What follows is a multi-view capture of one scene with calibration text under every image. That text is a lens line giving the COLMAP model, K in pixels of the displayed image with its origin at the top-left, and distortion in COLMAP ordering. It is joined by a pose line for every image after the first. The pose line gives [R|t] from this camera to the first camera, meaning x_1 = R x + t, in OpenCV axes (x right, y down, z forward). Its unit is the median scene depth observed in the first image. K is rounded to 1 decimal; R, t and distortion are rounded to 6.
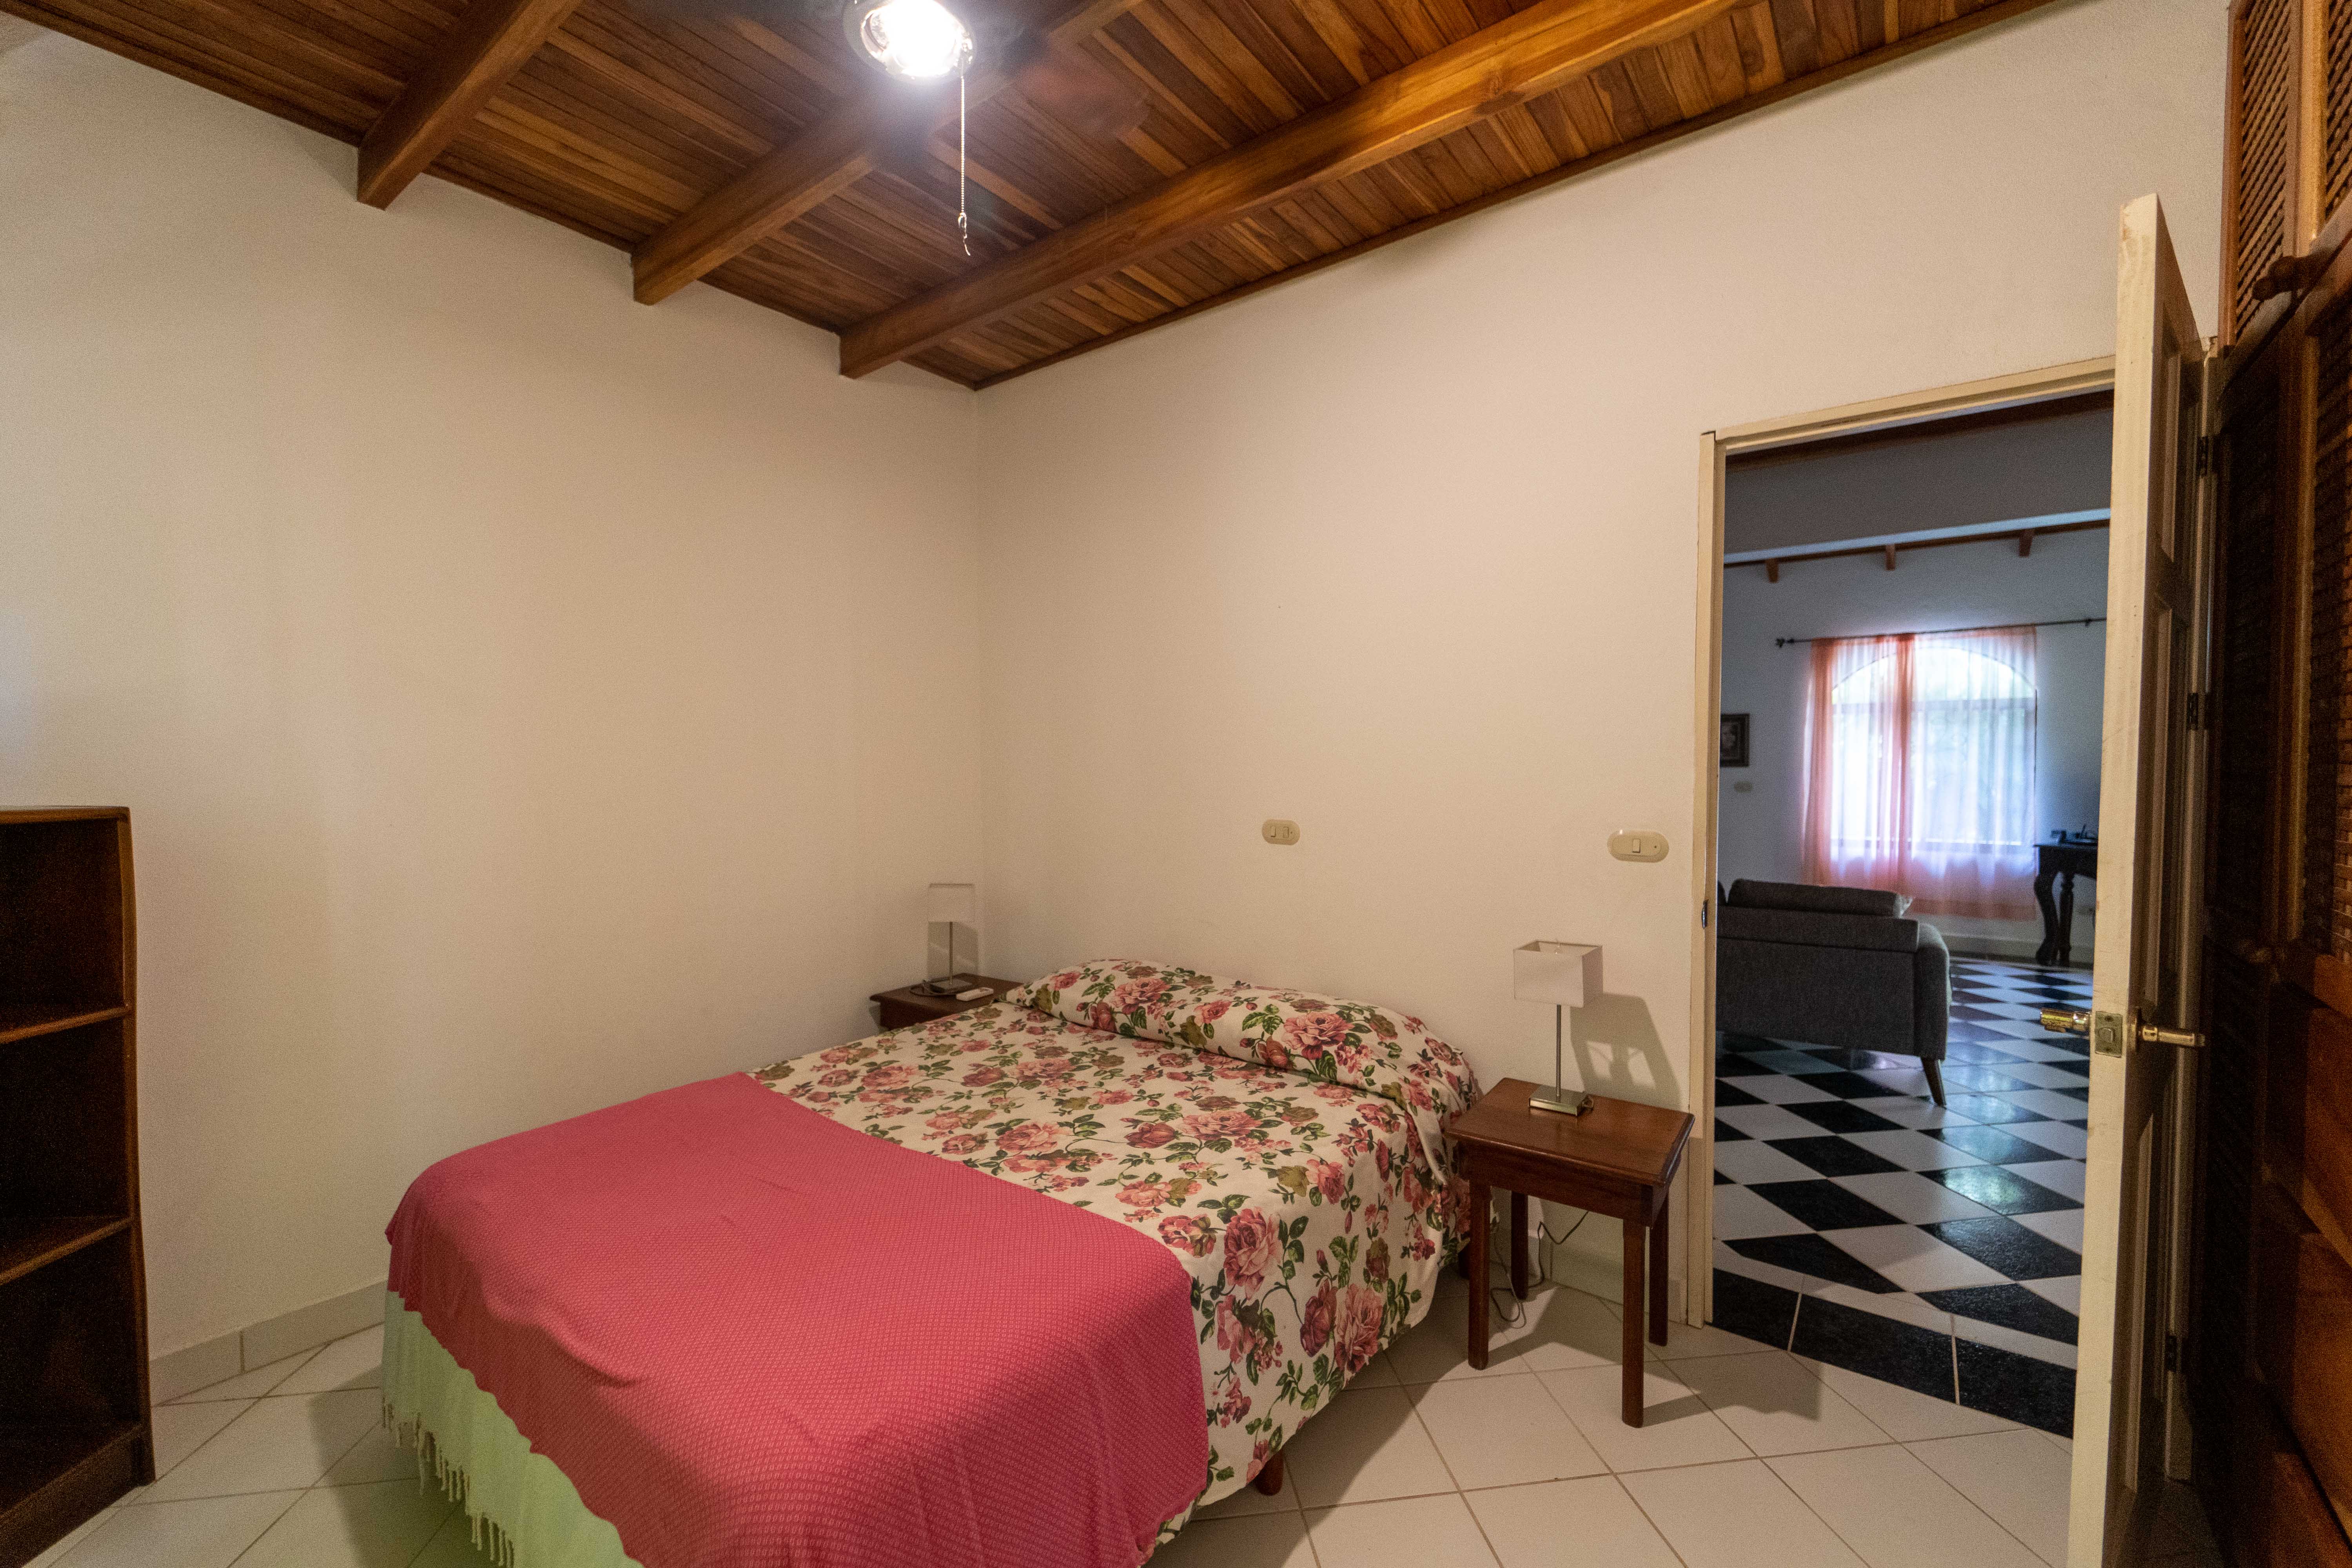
lens RADIAL K [[951.0, 0, 1191.7], [0, 951.0, 790.0], [0, 0, 1]] dist [0.005693, -0.002423]
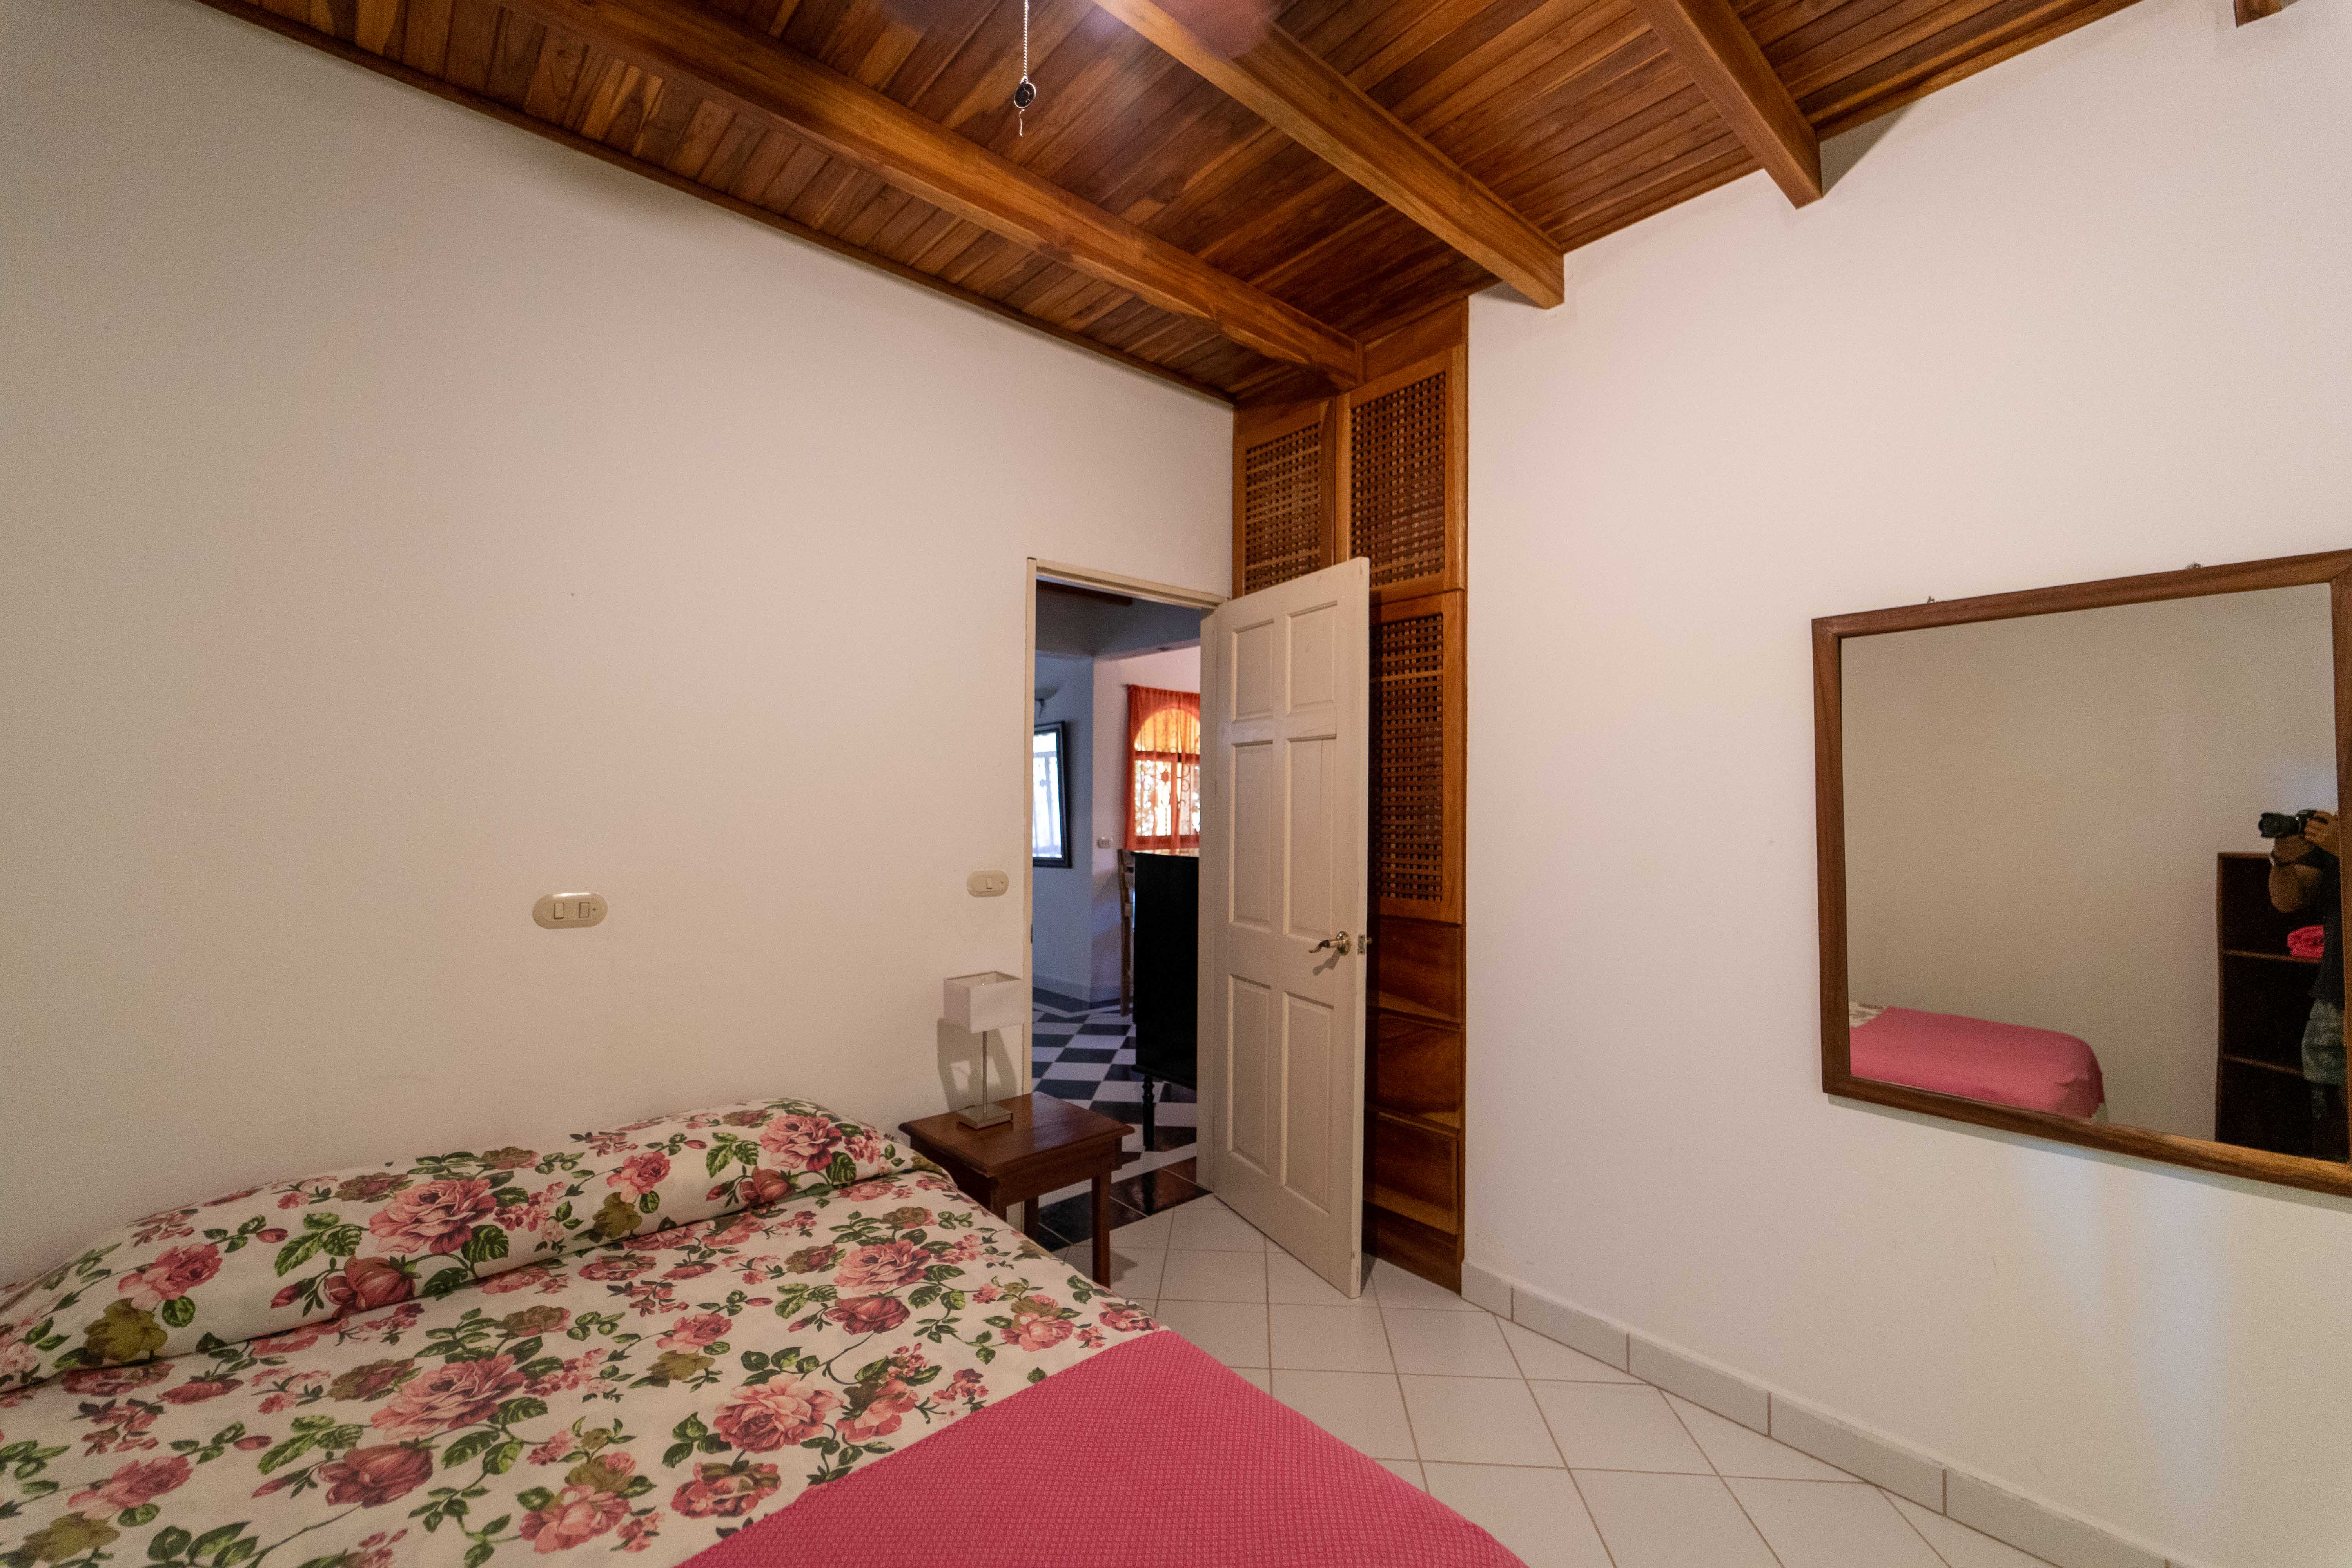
lens RADIAL K [[951.0, 0, 1181.9], [0, 951.0, 788.7], [0, 0, 1]] dist [0.005693, -0.002423]
pose [[0.201364, 0.021299, 0.979285, -0.672578], [0.022659, 0.999395, -0.026396, -0.022733], [-0.979254, 0.027504, 0.200759, 0.544134]]
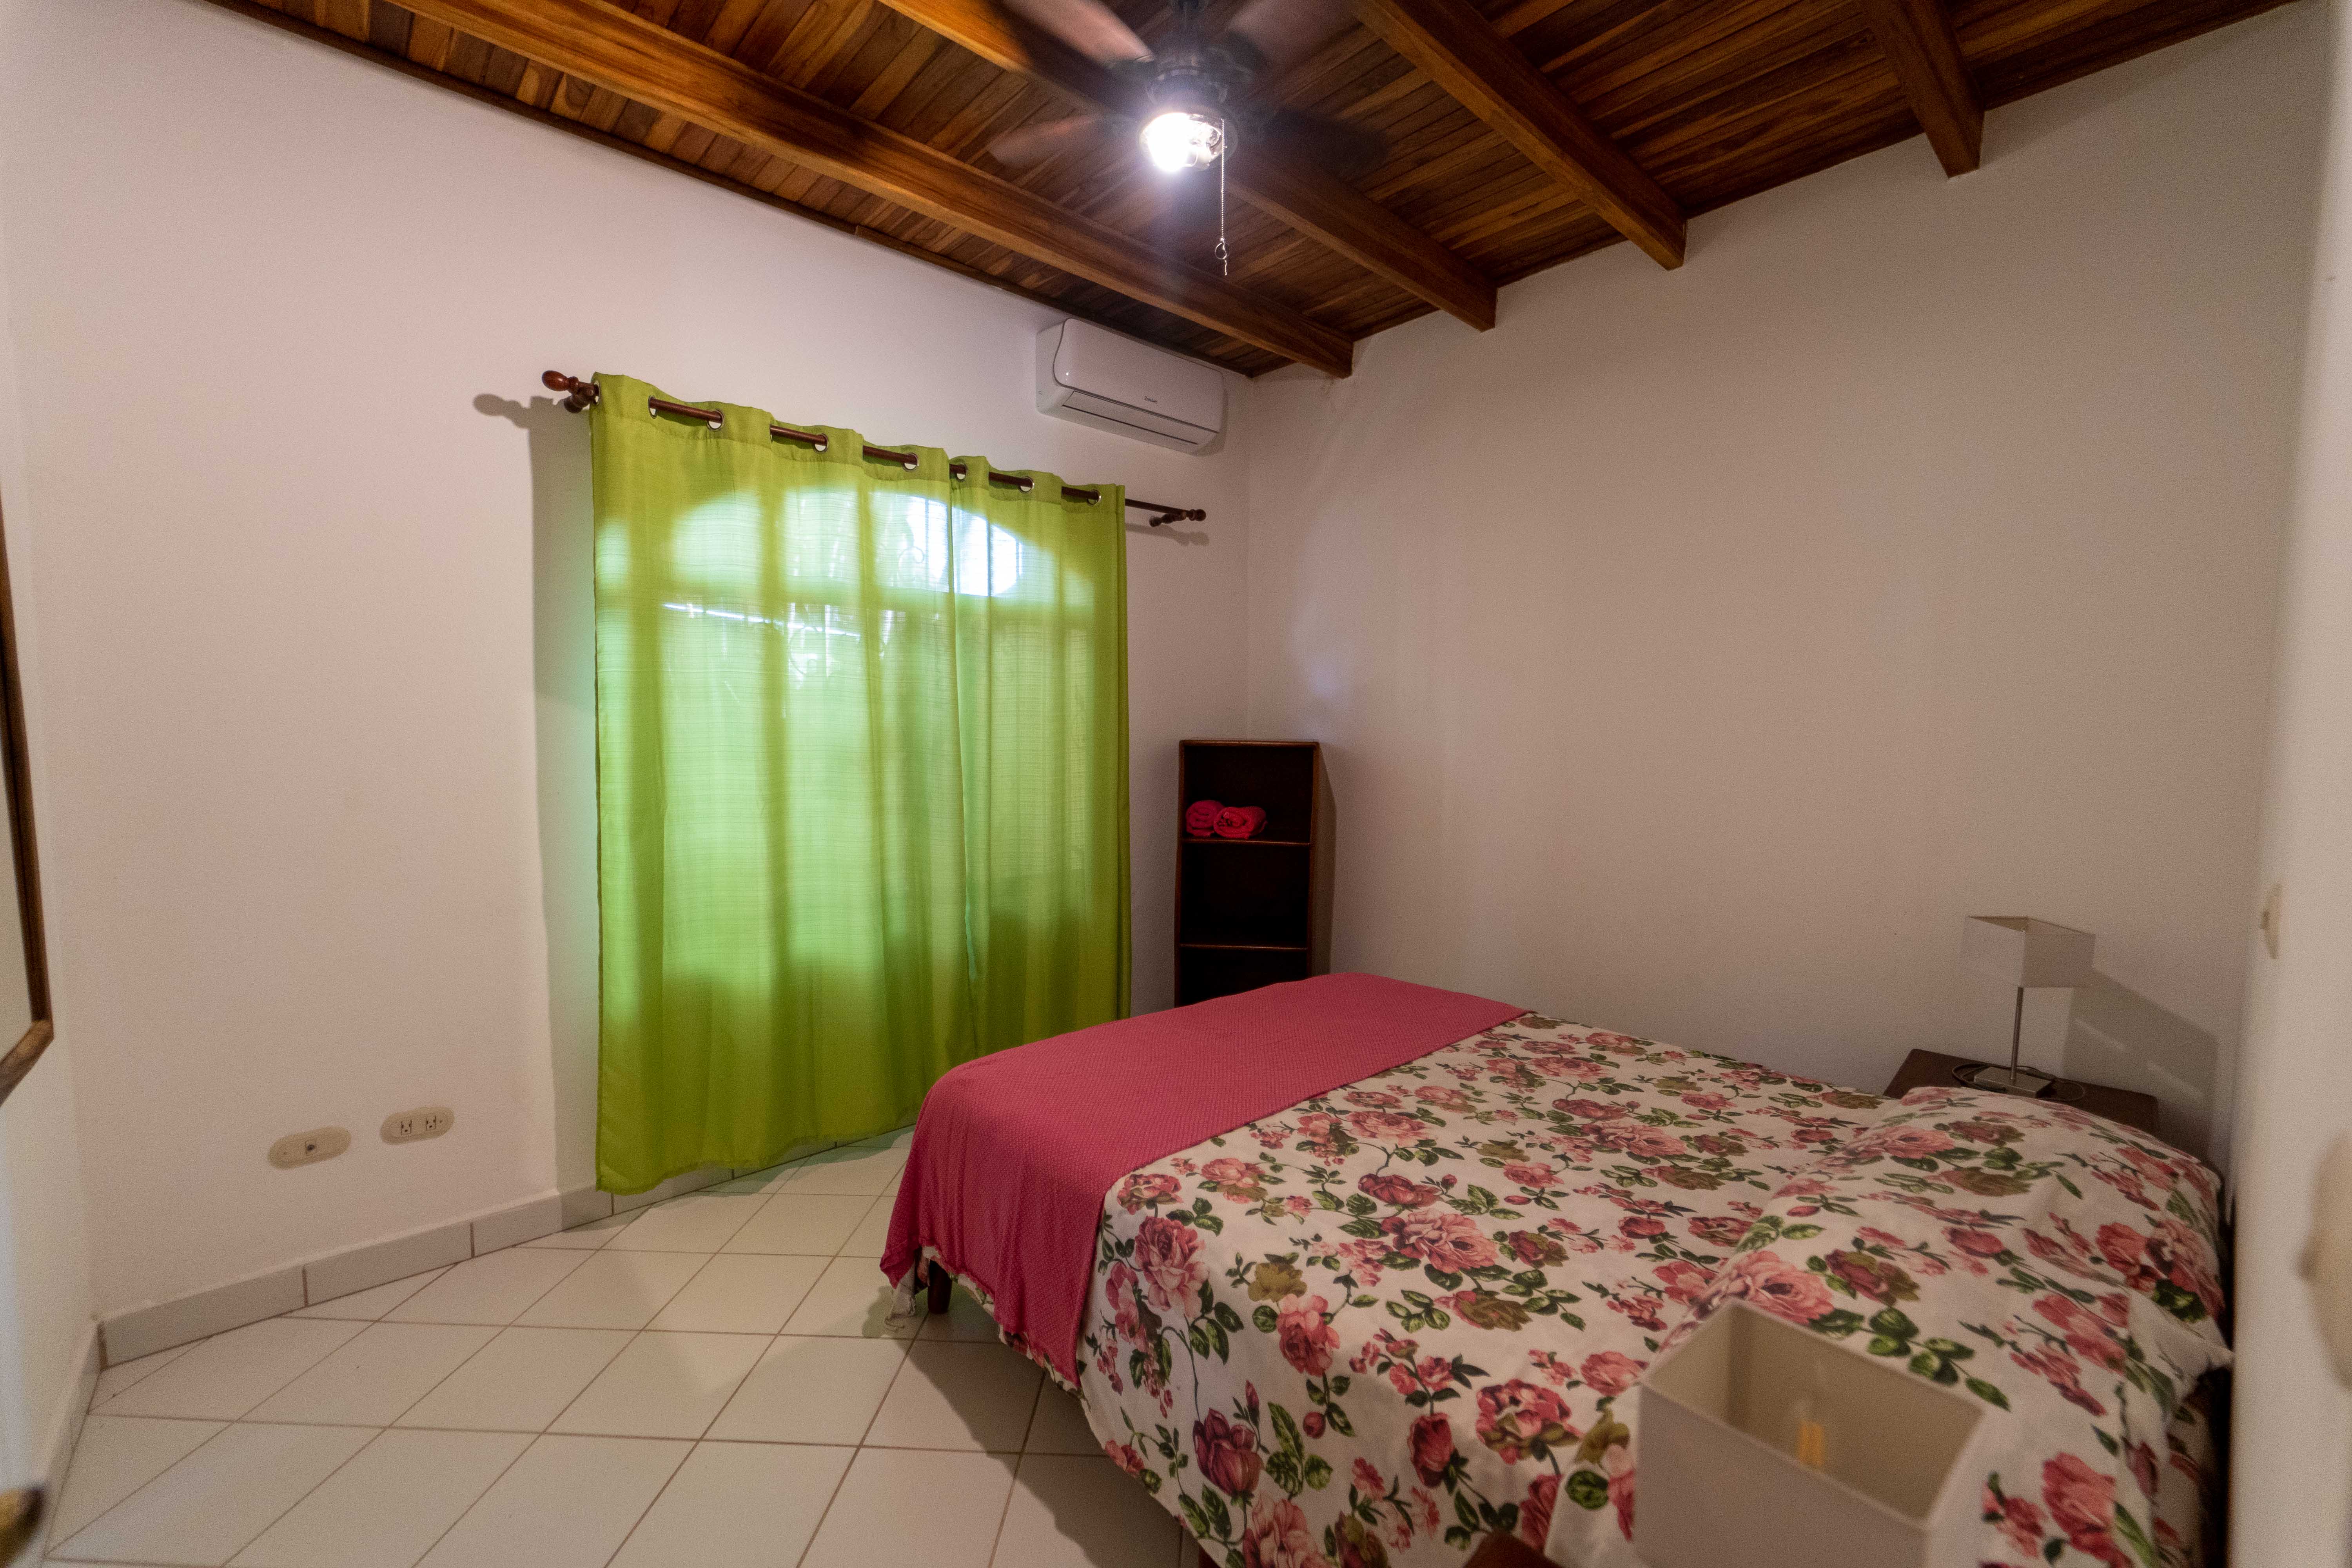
lens RADIAL K [[951.0, 0, 1185.7], [0, 951.0, 779.7], [0, 0, 1]] dist [0.005693, -0.002423]
pose [[-0.181114, 0.061270, -0.981552, 0.683503], [-0.036883, 0.996932, 0.069036, -0.024042], [0.982770, 0.048706, -0.178299, 0.867459]]
